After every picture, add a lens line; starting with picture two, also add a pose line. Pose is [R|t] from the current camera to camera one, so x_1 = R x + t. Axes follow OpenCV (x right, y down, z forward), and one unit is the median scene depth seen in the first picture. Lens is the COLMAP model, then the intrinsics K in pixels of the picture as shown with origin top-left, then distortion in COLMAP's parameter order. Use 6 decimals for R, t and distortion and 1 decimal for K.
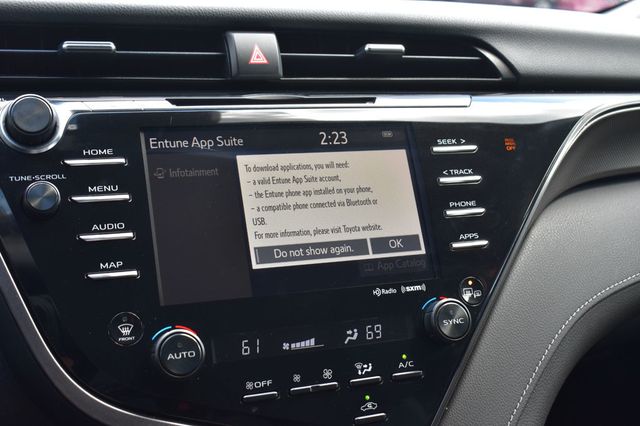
lens RADIAL K [[857.4, 0, 320.0], [0, 857.4, 213.0], [0, 0, 1]] dist [-0.036152, -0.057985]
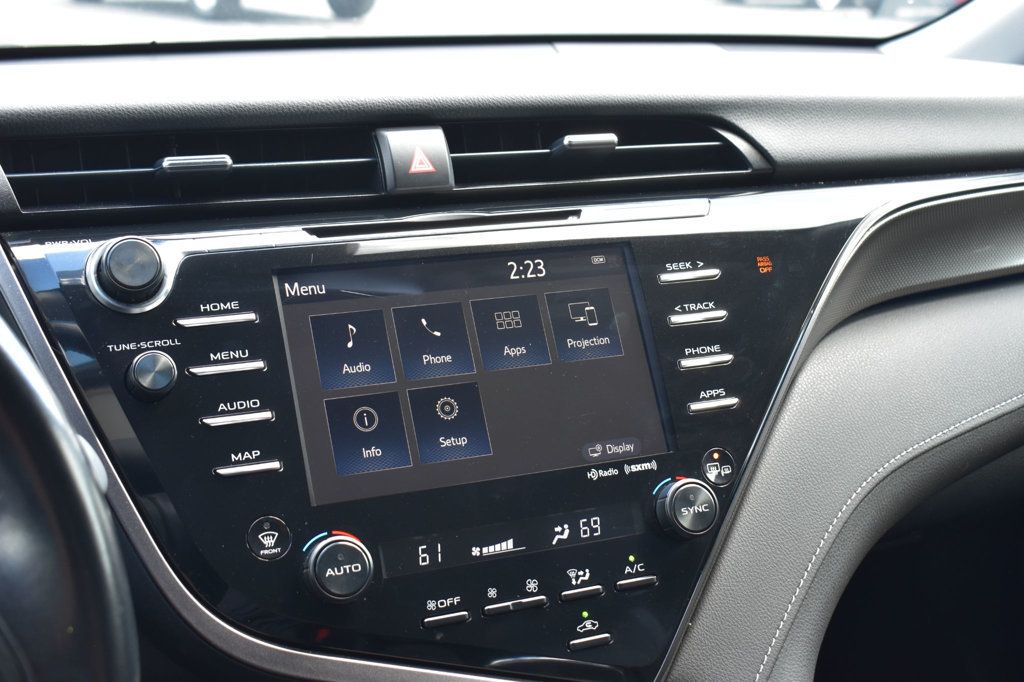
lens RADIAL K [[1371.8, 0, 512.0], [0, 1371.8, 341.0], [0, 0, 1]] dist [-0.036152, -0.057985]
pose [[0.999172, -0.036134, 0.018687, -0.022891], [0.035767, 0.999168, 0.019588, -0.051707], [-0.019379, -0.018904, 0.999633, -0.204806]]
